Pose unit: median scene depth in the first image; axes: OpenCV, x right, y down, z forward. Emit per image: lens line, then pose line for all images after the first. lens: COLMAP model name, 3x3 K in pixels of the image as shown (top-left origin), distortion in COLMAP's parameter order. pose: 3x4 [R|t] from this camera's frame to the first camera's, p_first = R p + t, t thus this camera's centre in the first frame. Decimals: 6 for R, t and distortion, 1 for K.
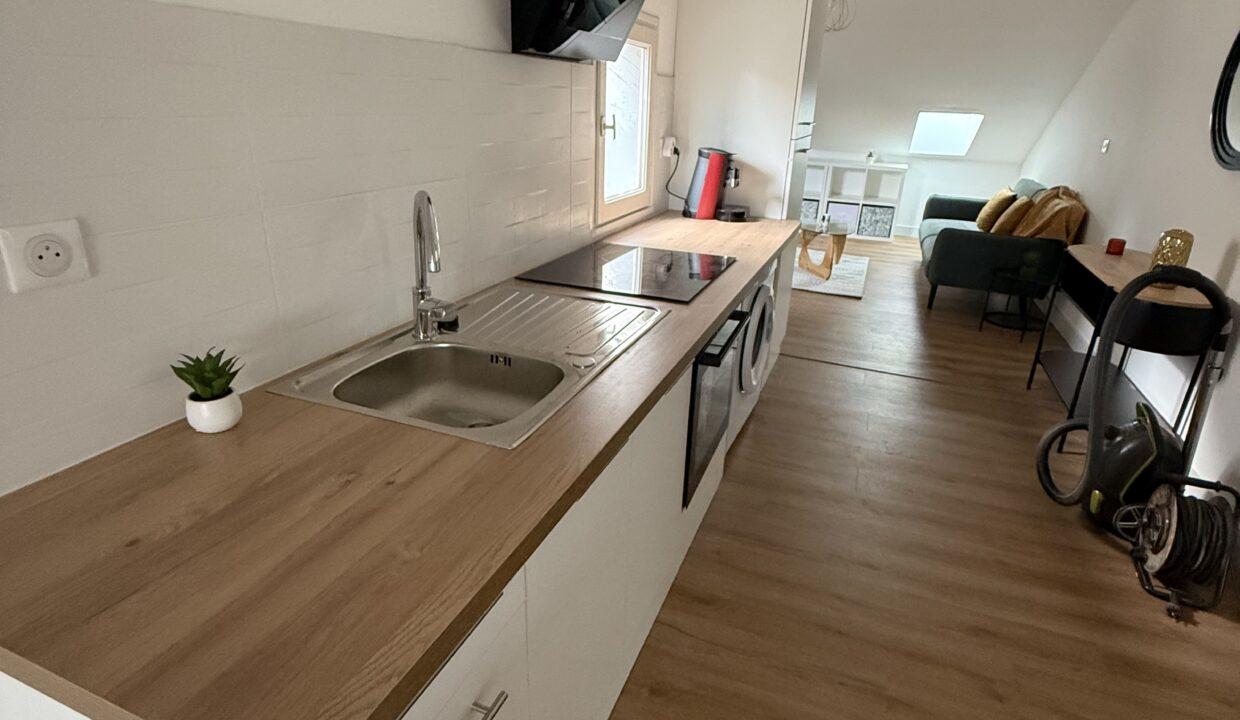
lens RADIAL K [[670.7, 0, 620.3], [0, 670.7, 358.3], [0, 0, 1]] dist [-0.004166, -0.000312]
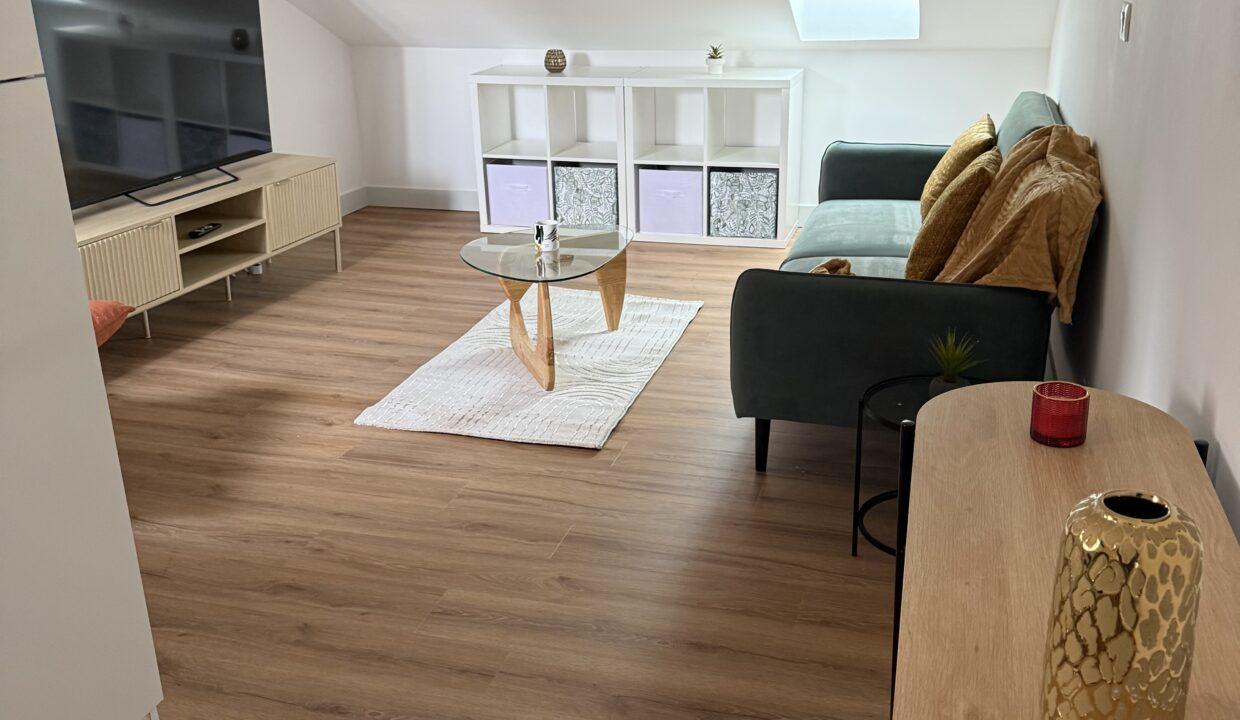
lens RADIAL K [[1189.7, 0, 618.8], [0, 1189.7, 359.0], [0, 0, 1]] dist [0.020728, 0.000000]
pose [[0.993035, -0.091514, 0.074202, 0.237794], [0.094296, 0.994933, -0.034891, -0.085416], [-0.070633, 0.041645, 0.996633, 0.241694]]
